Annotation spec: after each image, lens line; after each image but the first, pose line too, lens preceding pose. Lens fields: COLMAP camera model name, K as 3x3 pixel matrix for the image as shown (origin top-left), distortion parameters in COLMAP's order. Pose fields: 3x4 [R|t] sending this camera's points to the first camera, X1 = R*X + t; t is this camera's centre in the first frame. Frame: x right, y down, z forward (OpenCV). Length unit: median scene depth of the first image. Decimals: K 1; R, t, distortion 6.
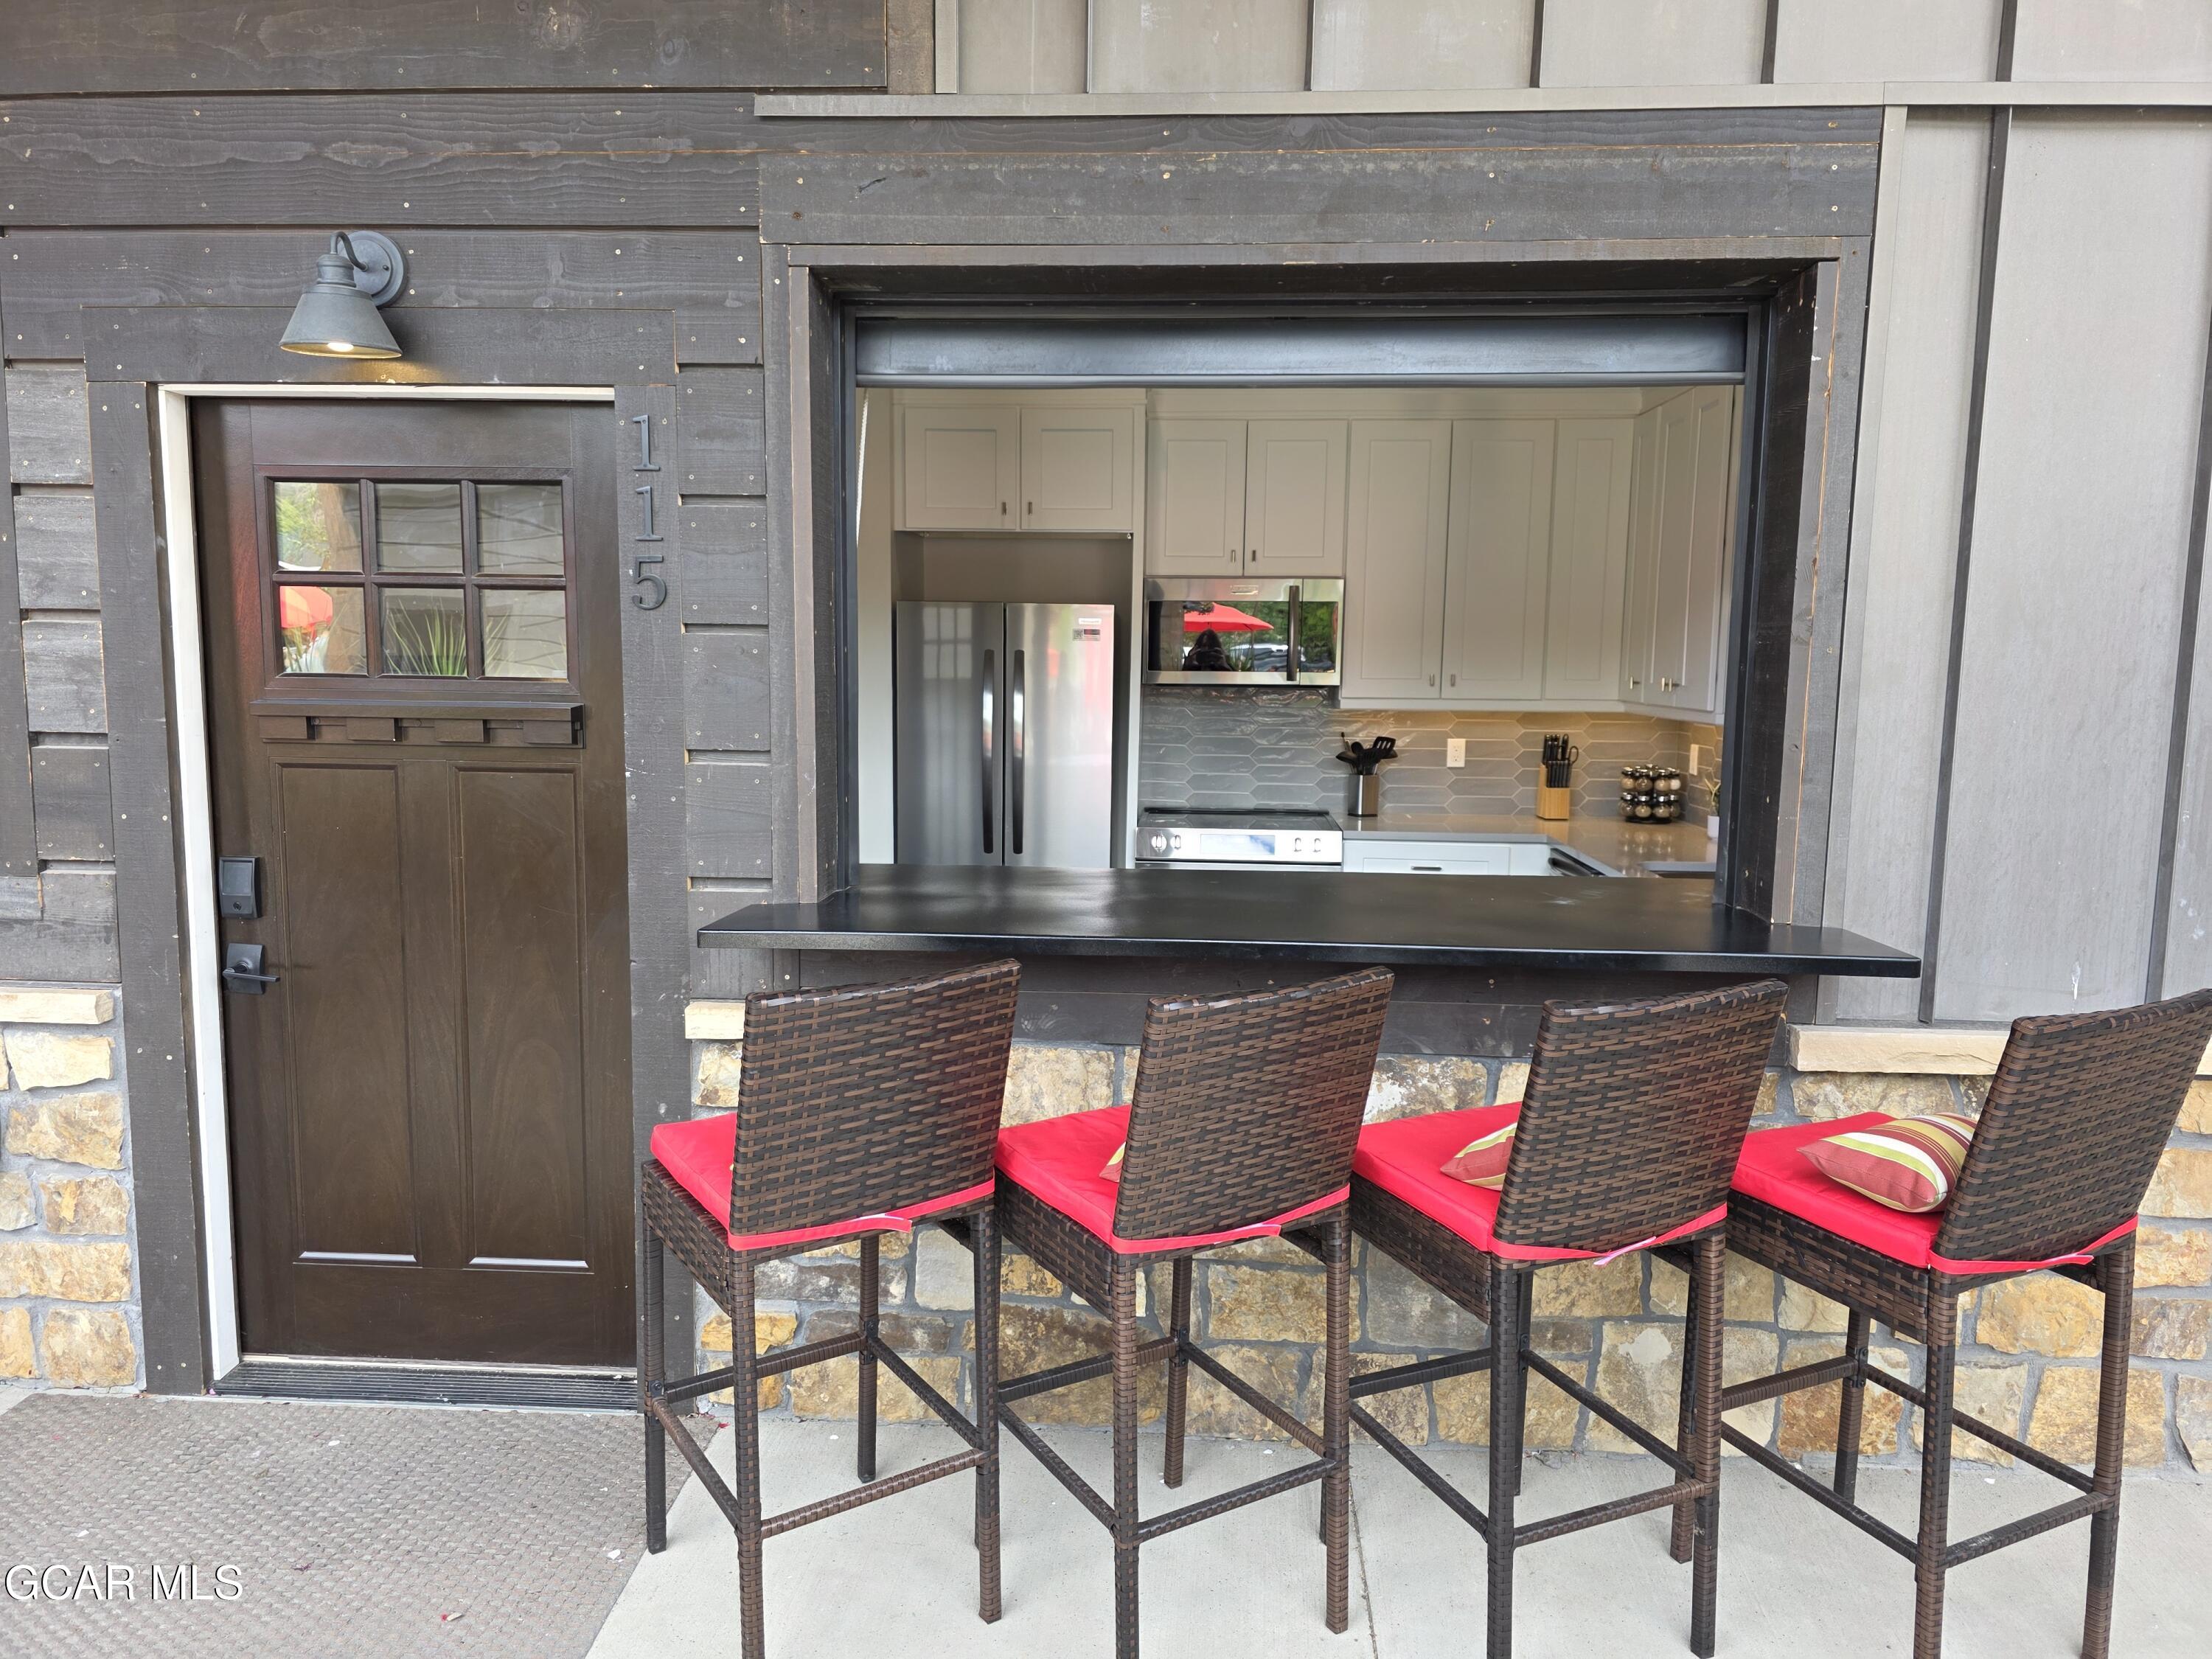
lens RADIAL K [[1488.0, 0, 1096.6], [0, 1488.0, 823.5], [0, 0, 1]] dist [0.062928, -0.058682]
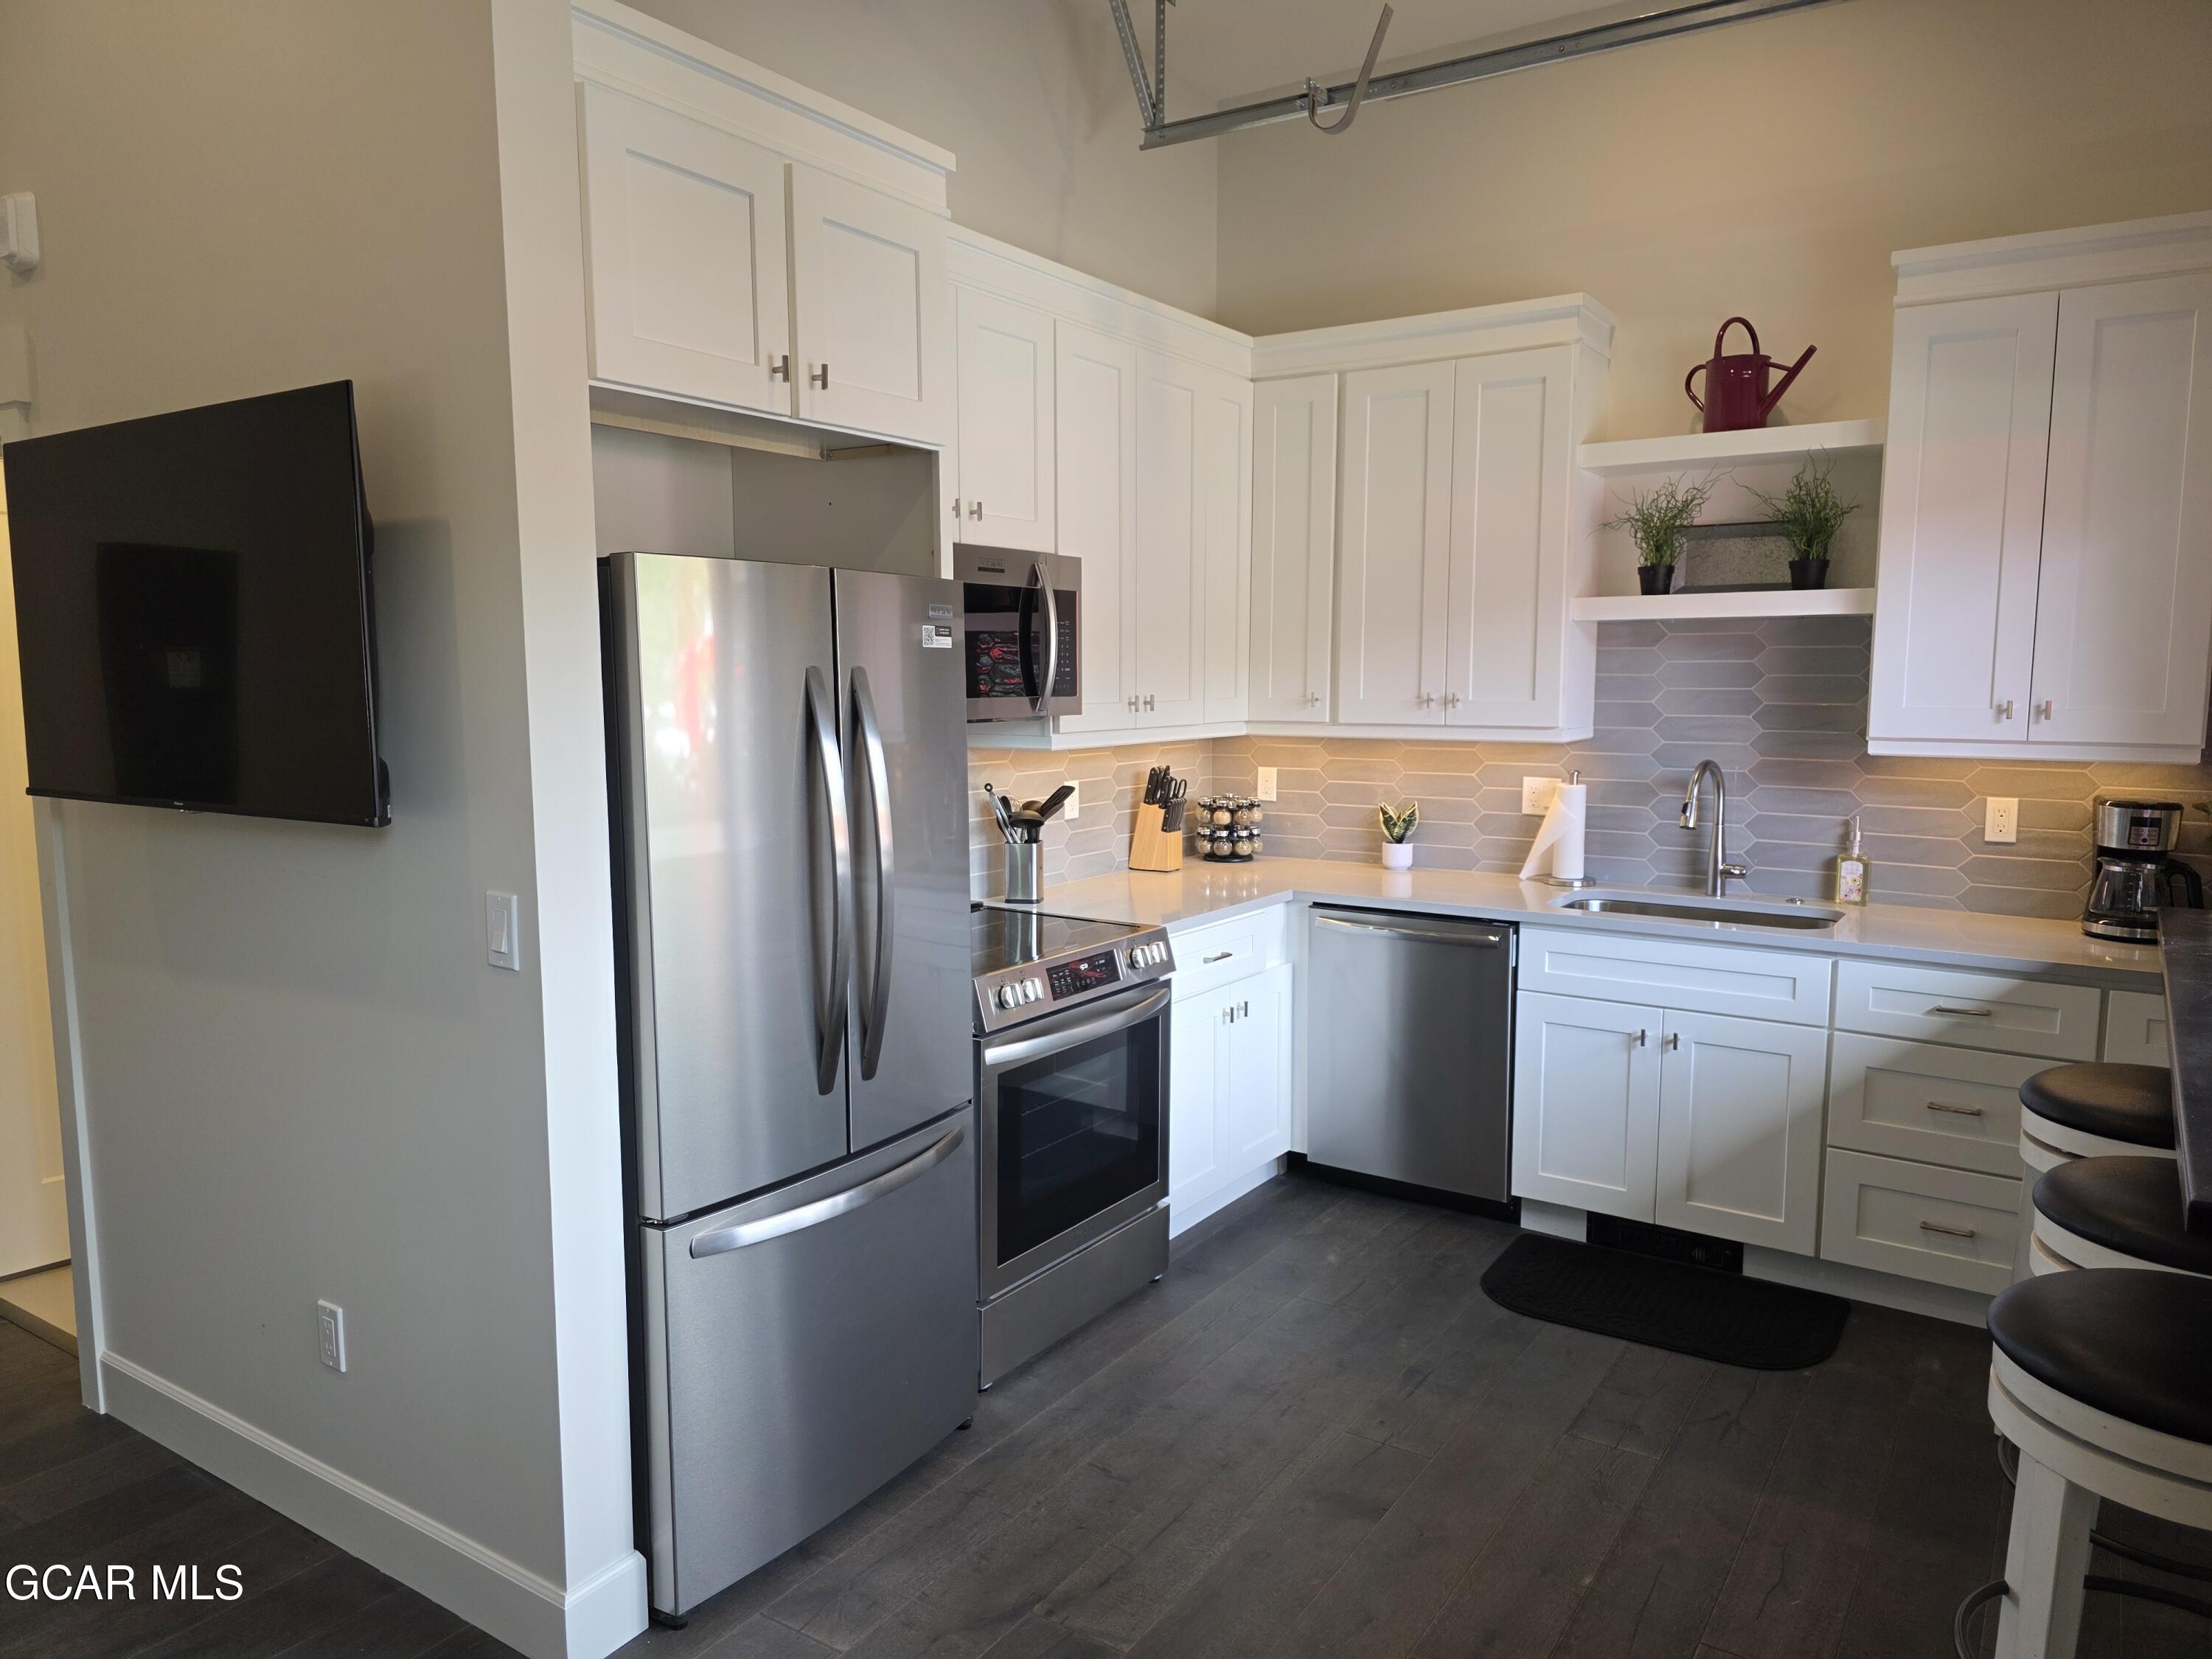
lens RADIAL K [[1491.7, 0, 1116.1], [0, 1491.7, 844.6], [0, 0, 1]] dist [0.086894, -0.100198]
pose [[0.495174, -0.111254, 0.861641, -0.806564], [0.101577, 0.992379, 0.069759, -0.156102], [-0.862835, 0.052980, 0.502702, 1.286333]]
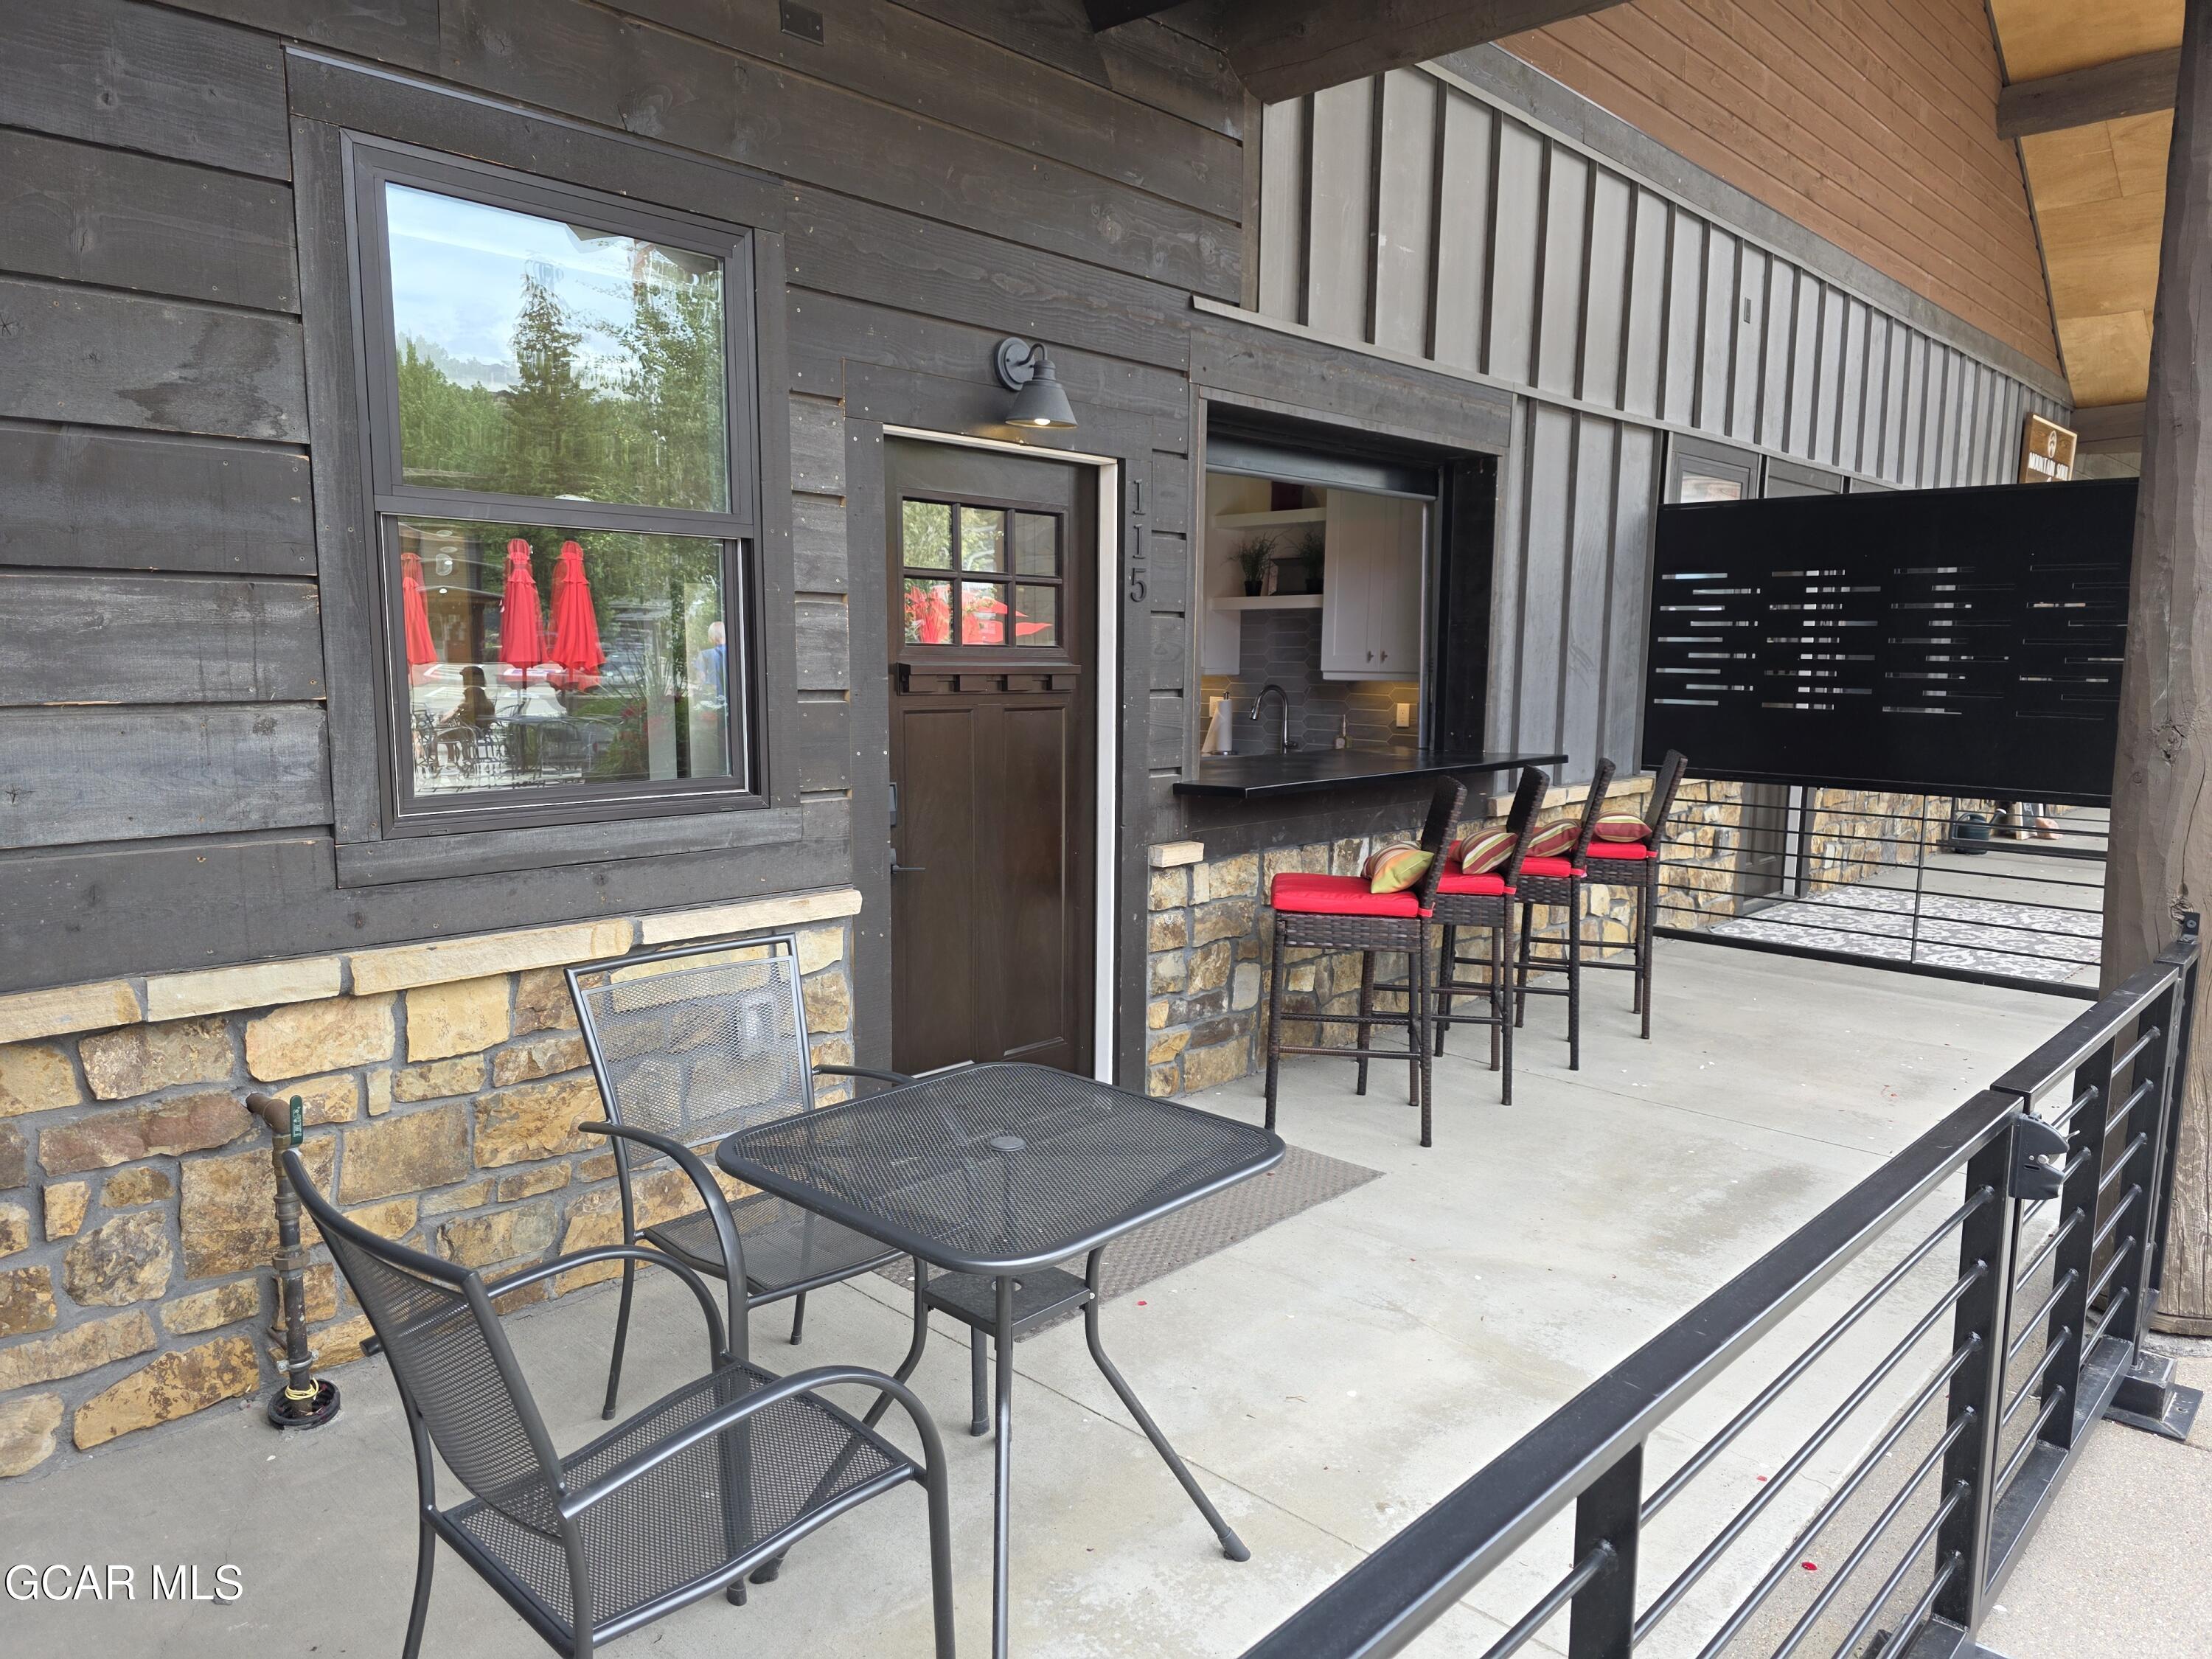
lens RADIAL K [[1491.7, 0, 1116.1], [0, 1491.7, 844.6], [0, 0, 1]] dist [0.086894, -0.100198]
pose [[0.633183, -0.107343, 0.766522, -1.558772], [0.089878, 0.993834, 0.064931, 0.010326], [-0.768766, 0.027780, 0.638927, 0.004874]]
